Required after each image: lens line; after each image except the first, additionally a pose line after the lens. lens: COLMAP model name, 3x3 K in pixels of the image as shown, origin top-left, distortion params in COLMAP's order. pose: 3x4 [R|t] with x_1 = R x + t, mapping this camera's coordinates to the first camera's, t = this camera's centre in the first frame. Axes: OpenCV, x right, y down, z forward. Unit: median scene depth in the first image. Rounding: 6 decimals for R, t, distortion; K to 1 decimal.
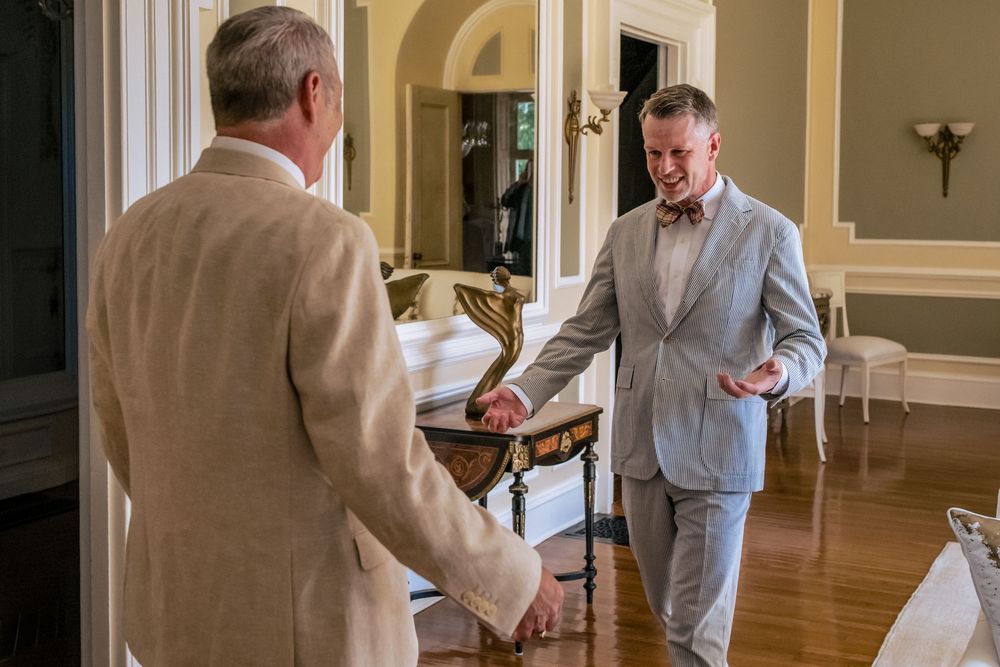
lens RADIAL K [[1436.7, 0, 499.1], [0, 1436.7, 317.0], [0, 0, 1]] dist [0.021395, -0.029615]
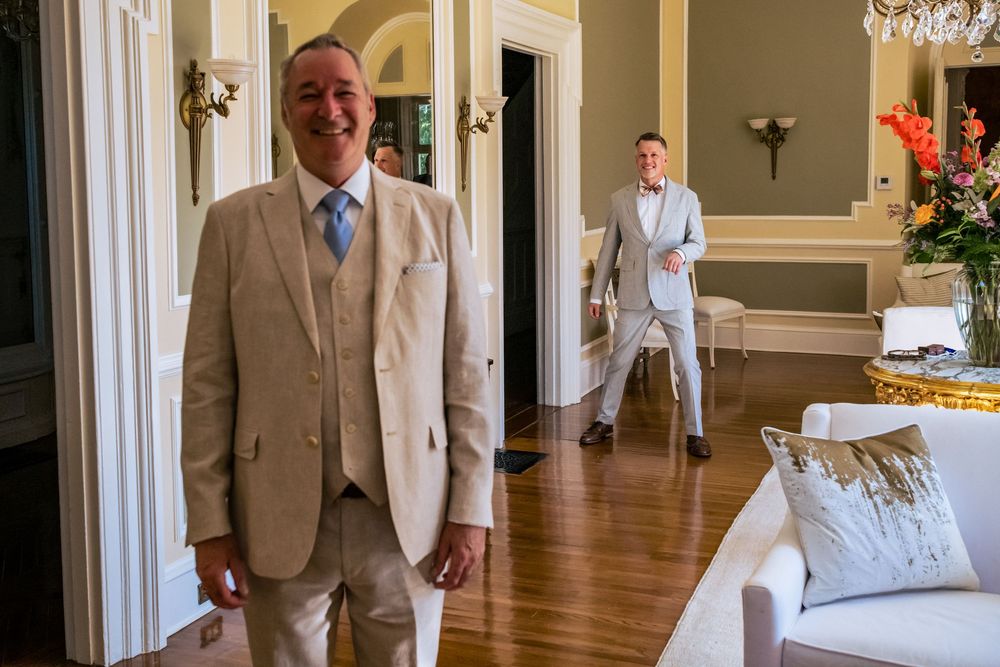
lens RADIAL K [[1436.7, 0, 499.1], [0, 1436.7, 317.0], [0, 0, 1]] dist [0.021395, -0.029615]
pose [[0.998122, -0.024538, 0.056134, 0.009647], [0.023707, 0.999600, 0.015416, 0.008220], [-0.056490, -0.014056, 0.998304, -0.198952]]
